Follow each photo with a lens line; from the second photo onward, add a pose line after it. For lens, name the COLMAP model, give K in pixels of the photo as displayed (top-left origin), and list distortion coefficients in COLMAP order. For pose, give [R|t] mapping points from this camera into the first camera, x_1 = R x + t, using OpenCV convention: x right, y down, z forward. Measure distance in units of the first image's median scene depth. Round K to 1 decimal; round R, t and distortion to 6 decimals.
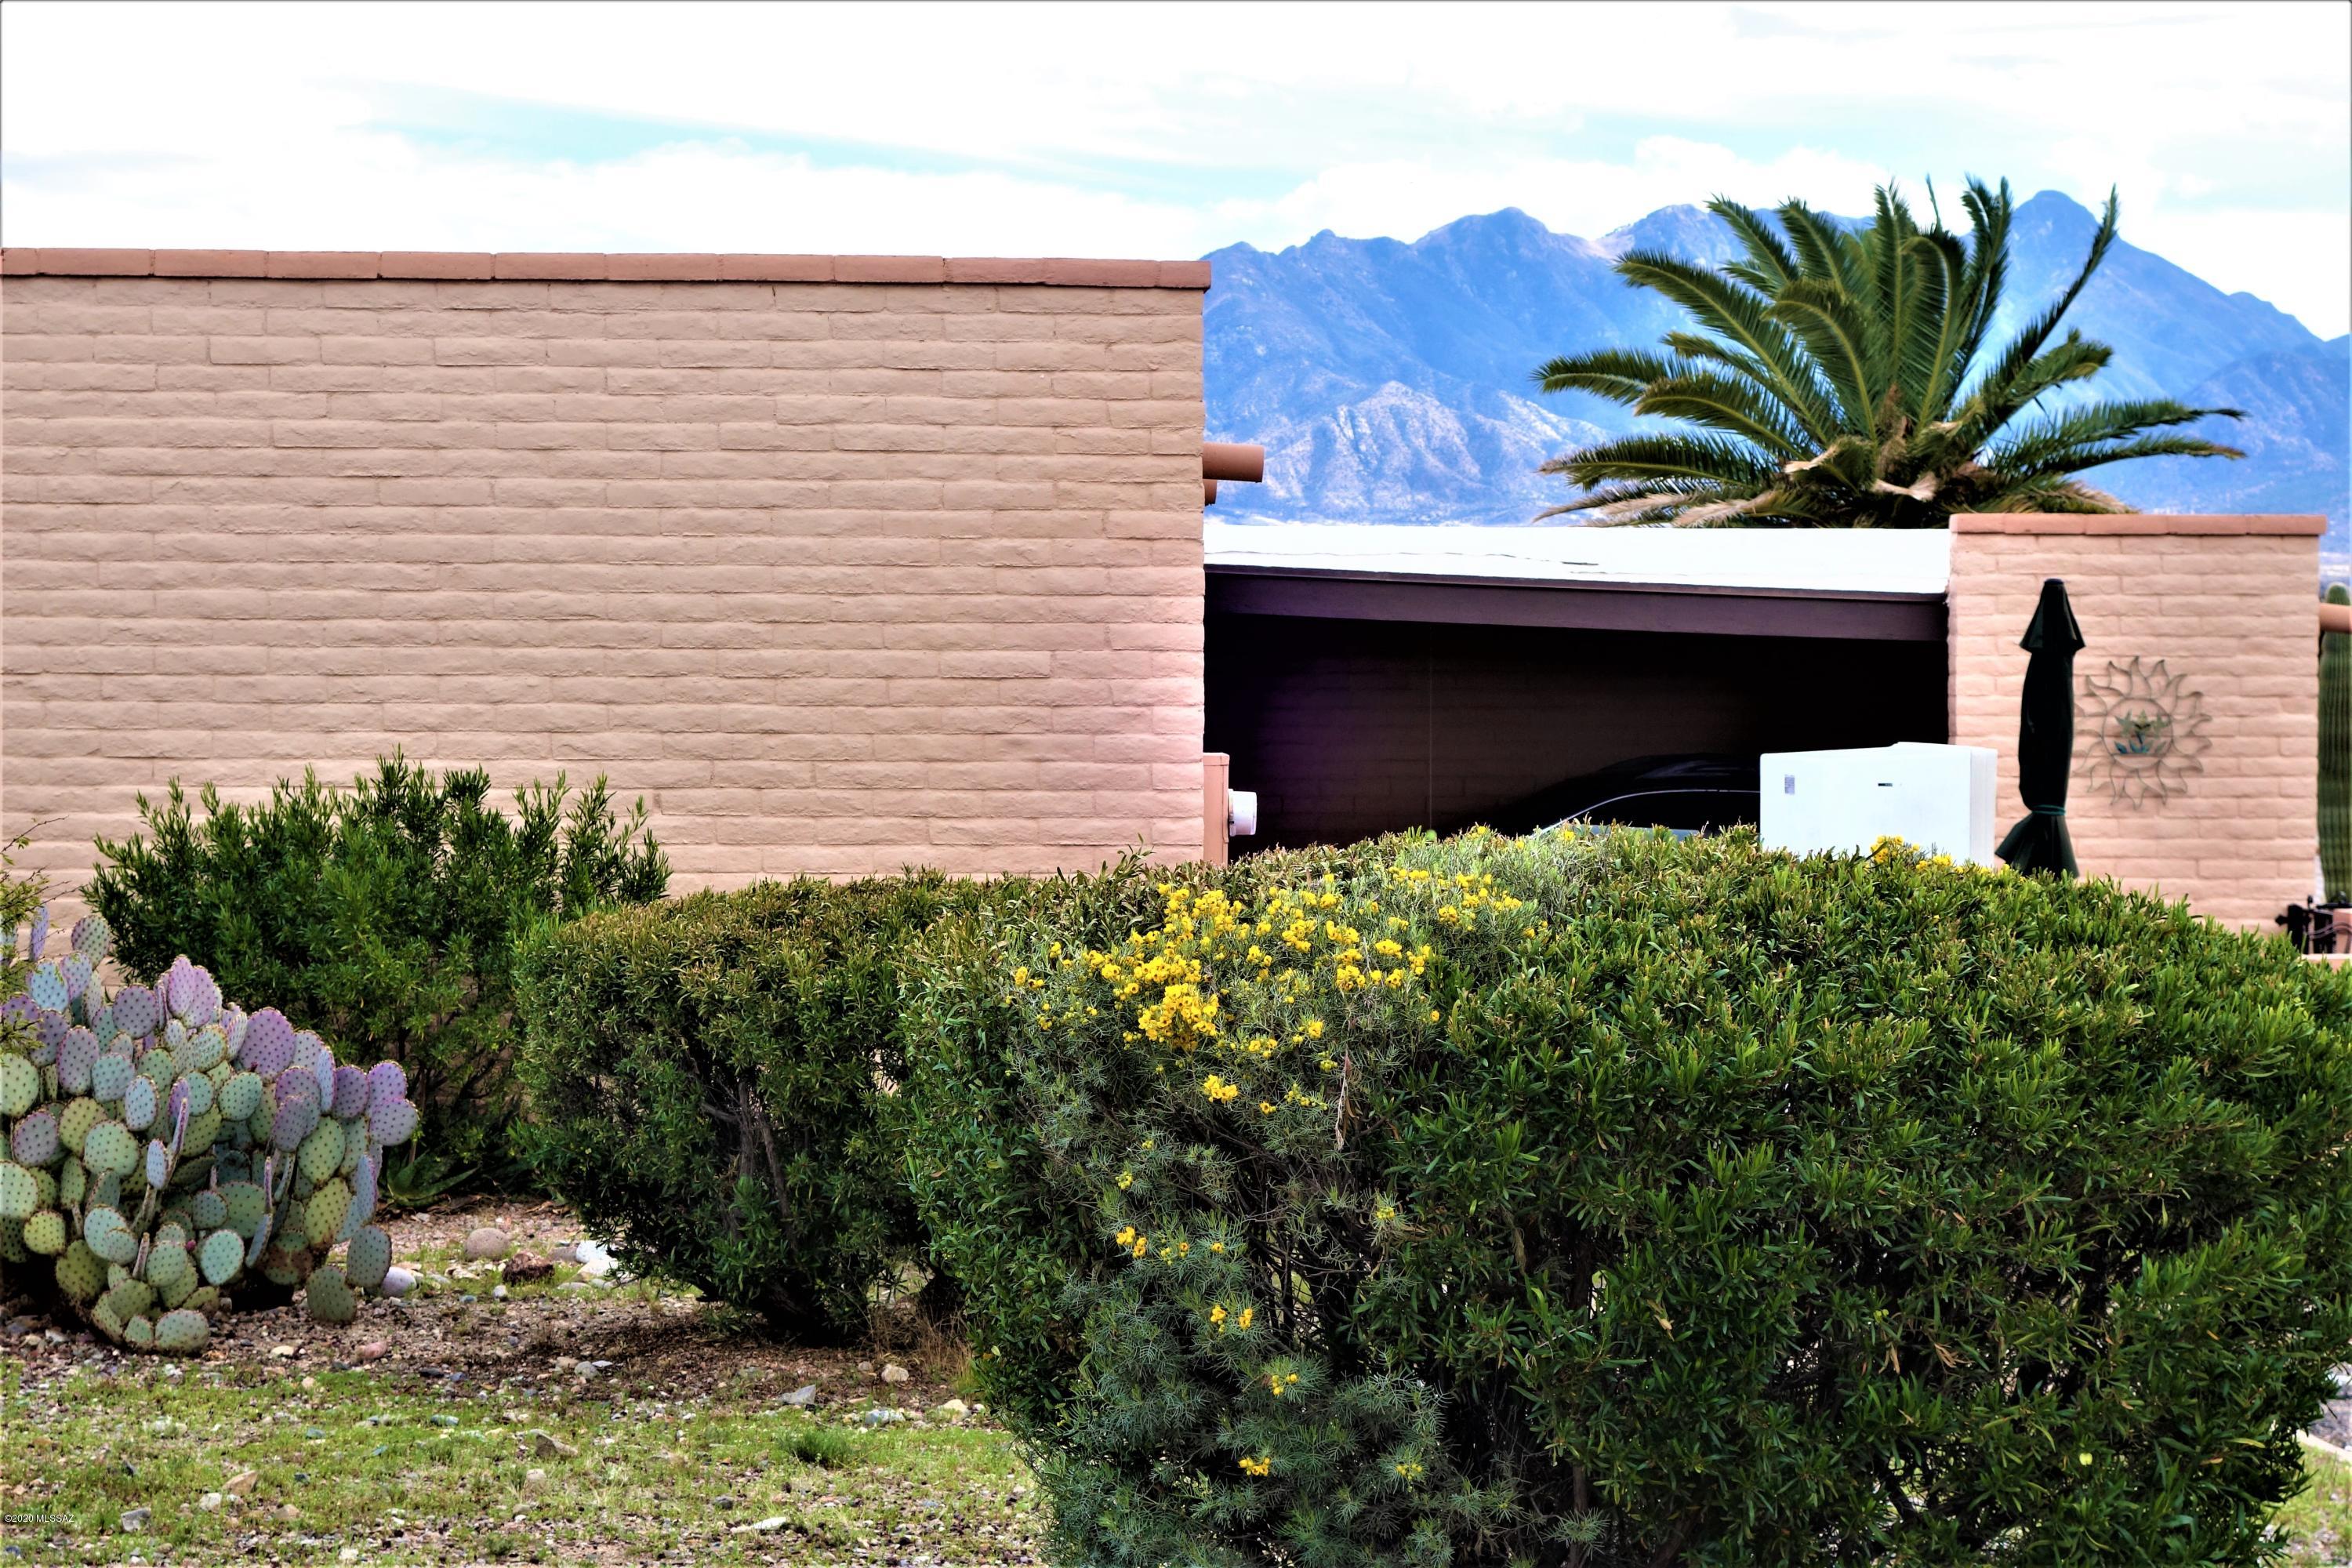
lens RADIAL K [[5510.6, 0, 1174.4], [0, 5510.6, 781.1], [0, 0, 1]] dist [0.089906, 0.000000]
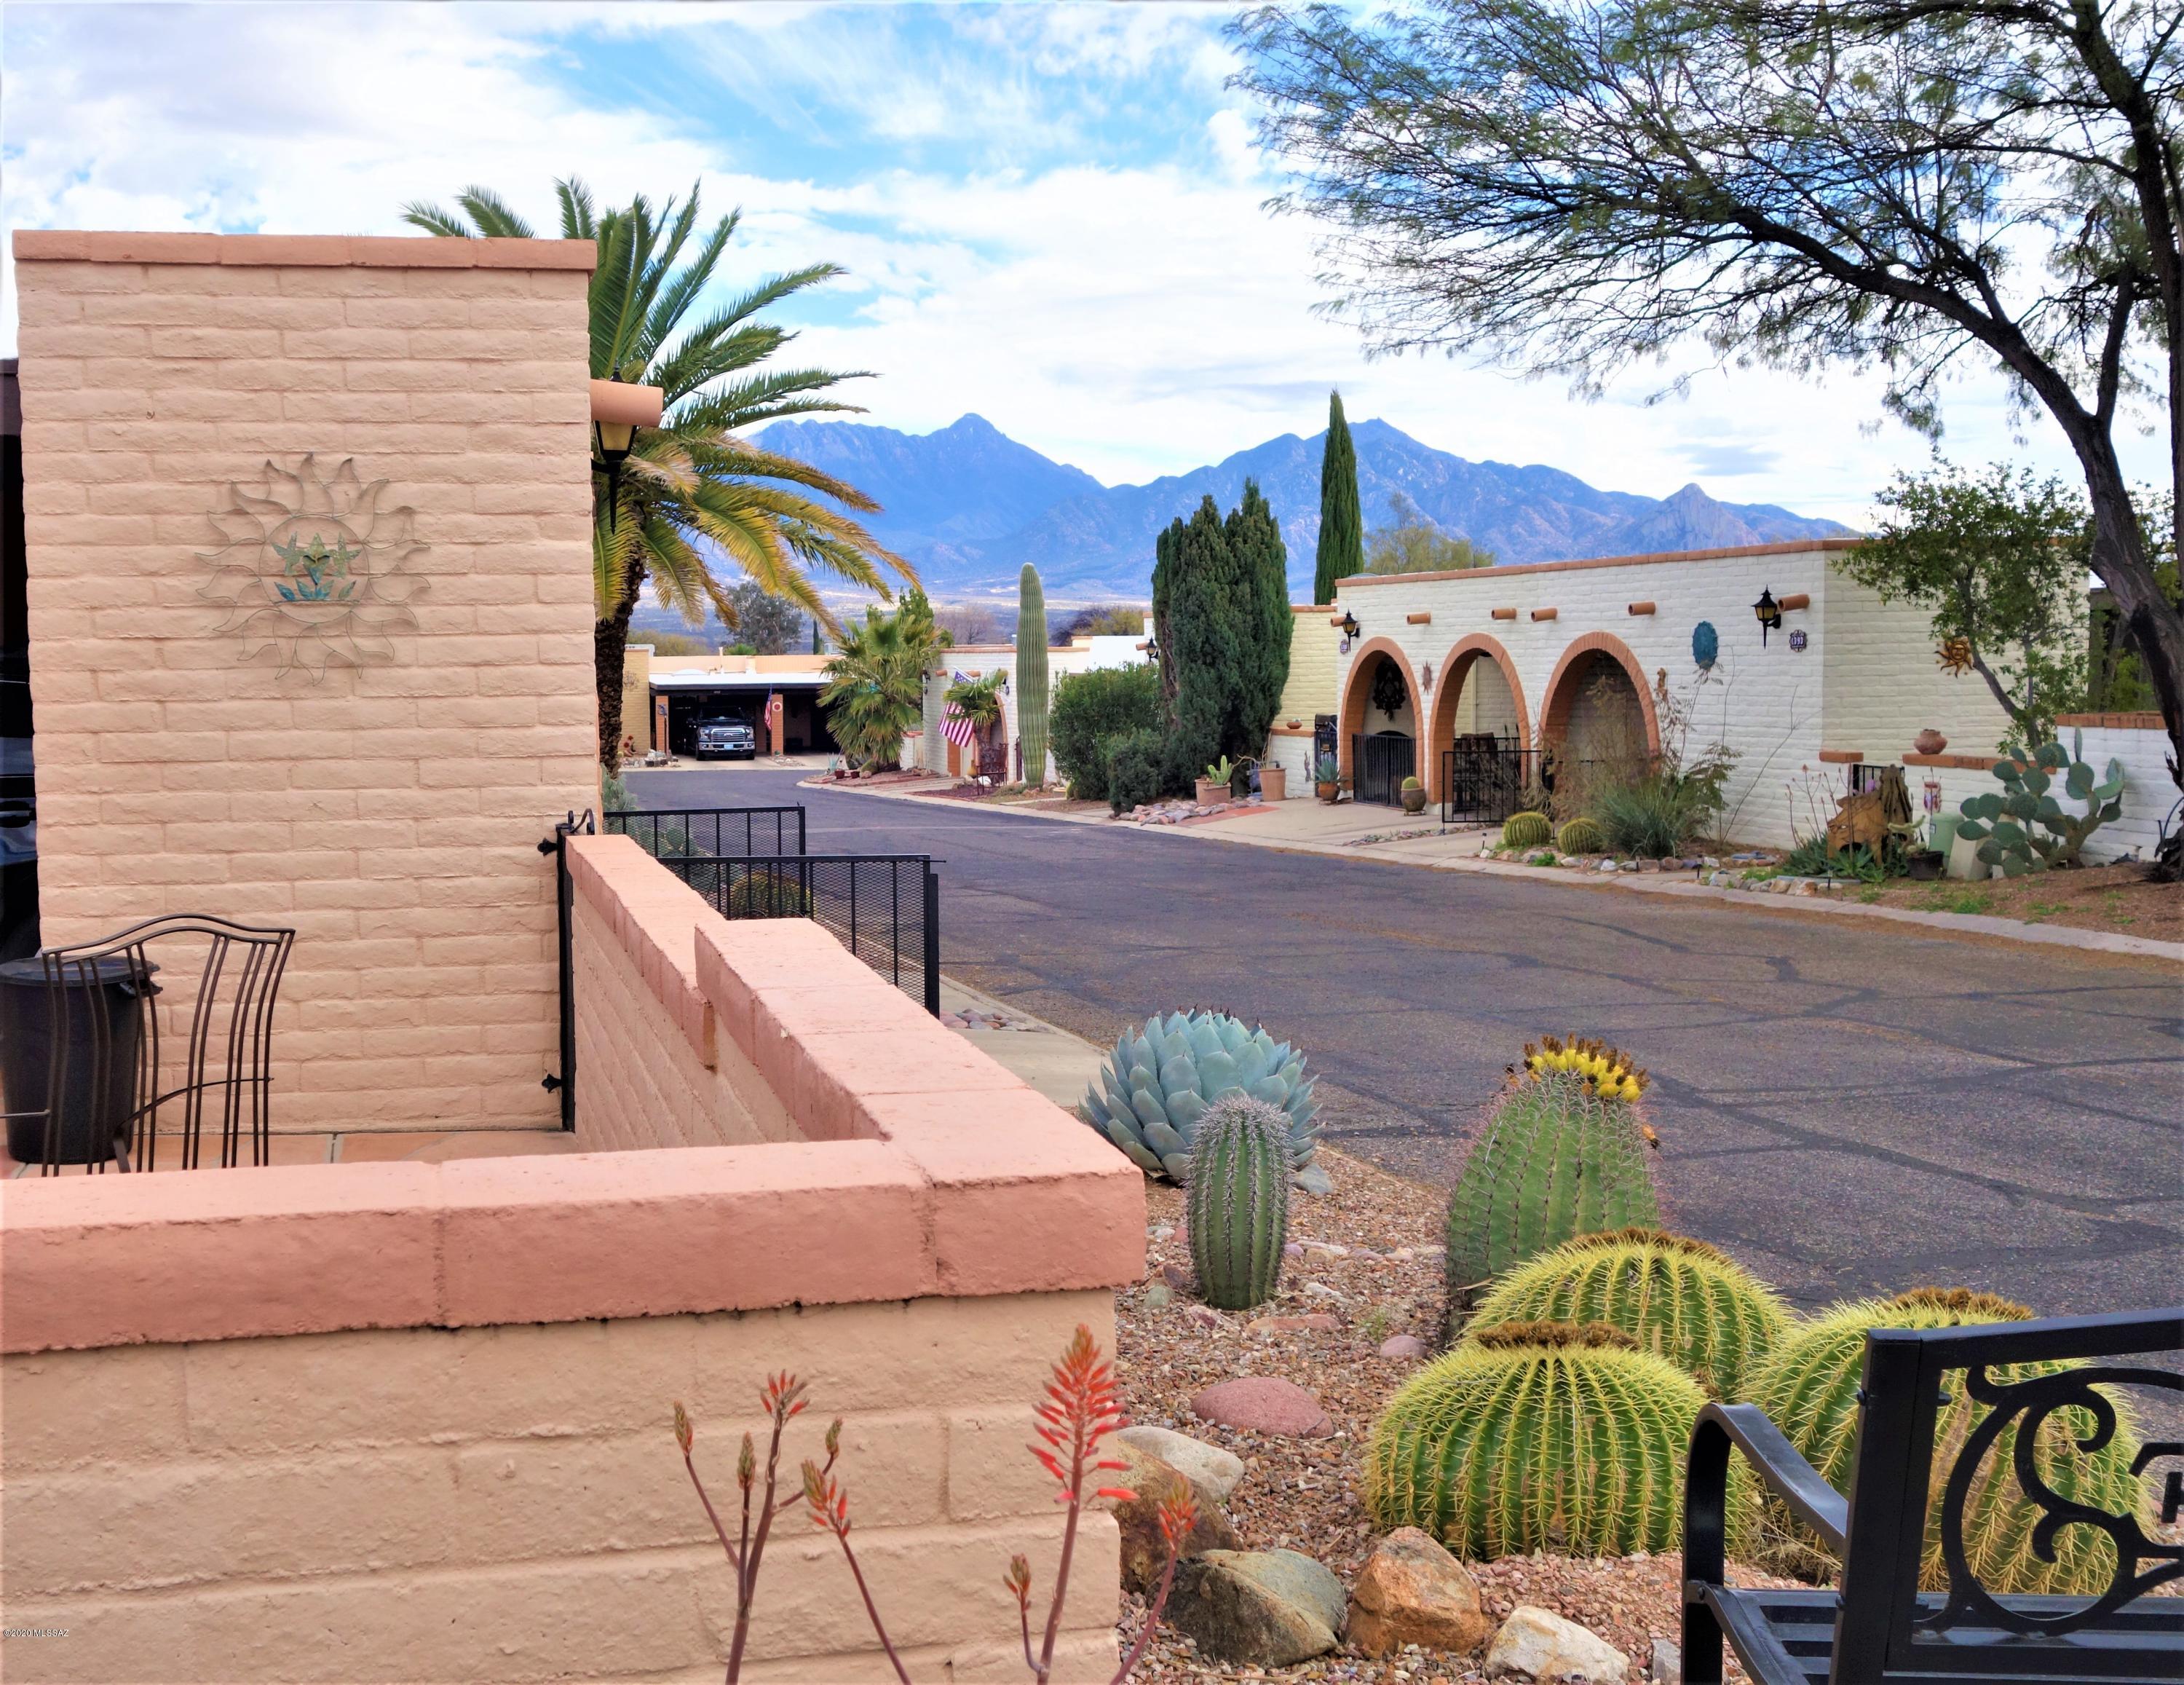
lens RADIAL K [[2339.5, 0, 1081.4], [0, 2339.5, 847.9], [0, 0, 1]] dist [-0.010189, 0.000000]
pose [[0.984686, -0.028045, 0.172066, 0.215341], [0.018526, 0.998221, 0.056679, 0.010229], [-0.173349, -0.052623, 0.983454, 0.708276]]
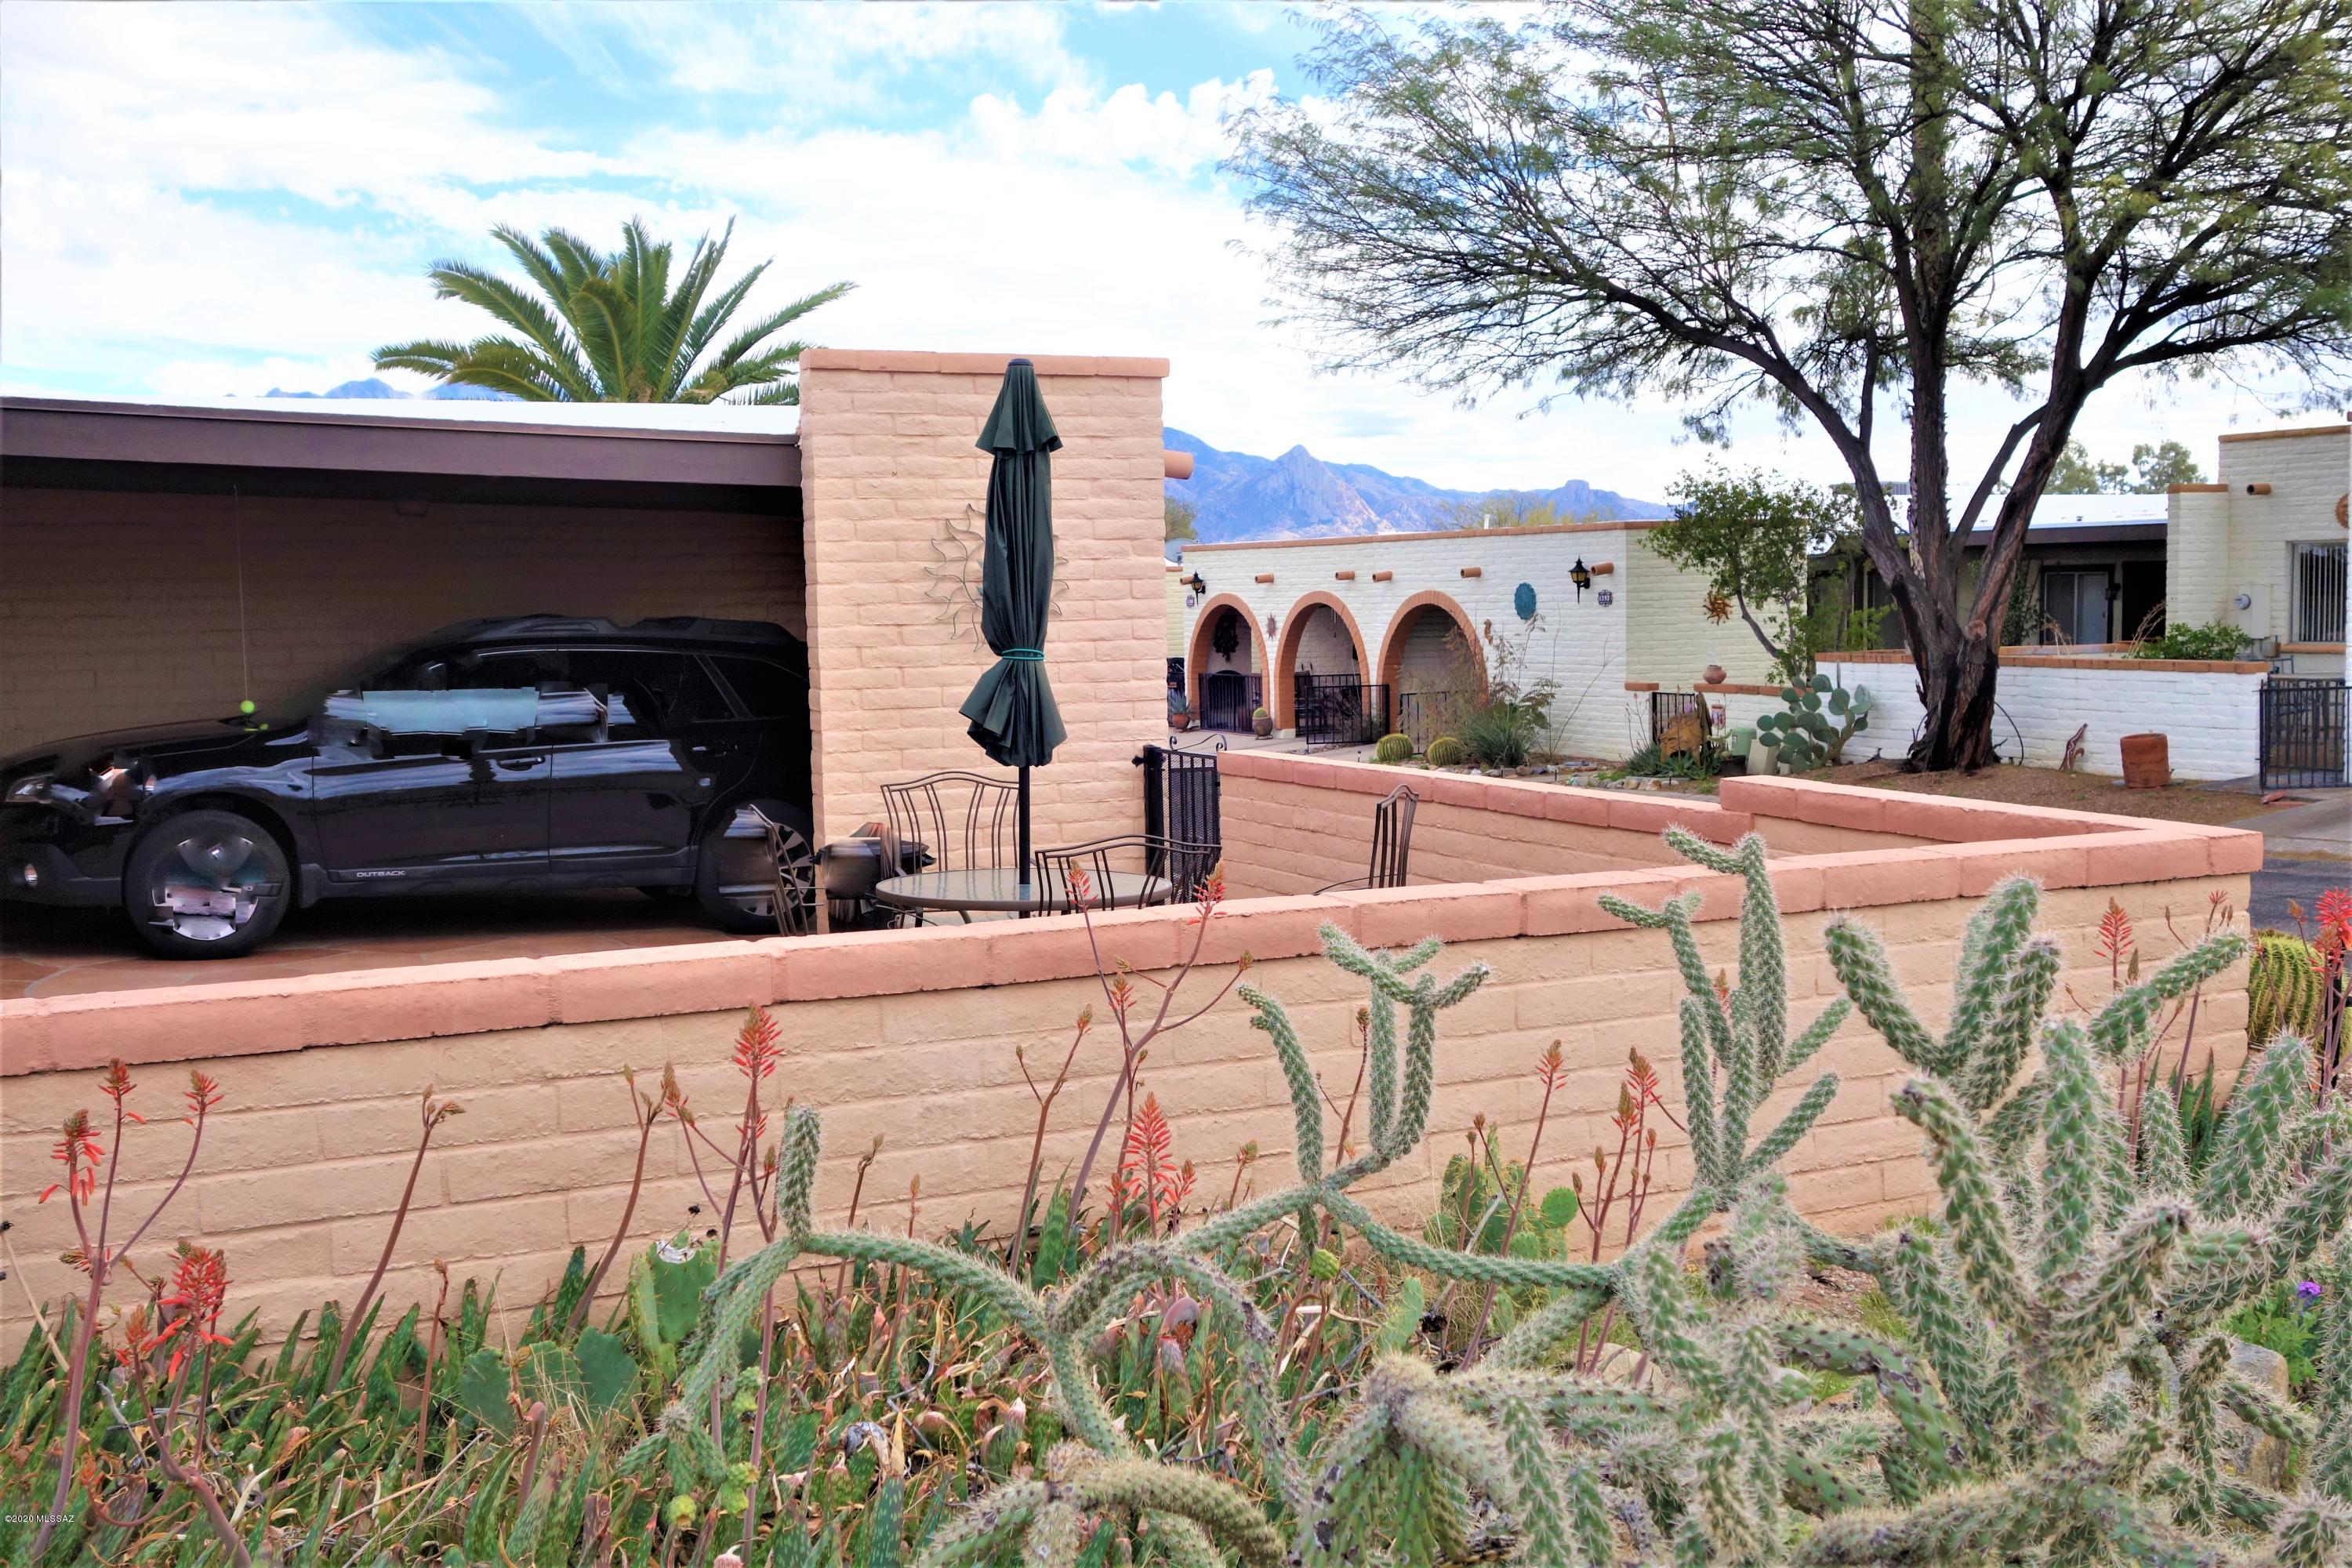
lens RADIAL K [[2217.7, 0, 1170.6], [0, 2217.7, 778.2], [0, 0, 1]] dist [-0.002232, 0.000000]
pose [[0.921713, -0.050790, 0.384533, 0.049111], [0.029169, 0.997659, 0.061855, 0.003349], [-0.386774, -0.045796, 0.921037, 0.623305]]
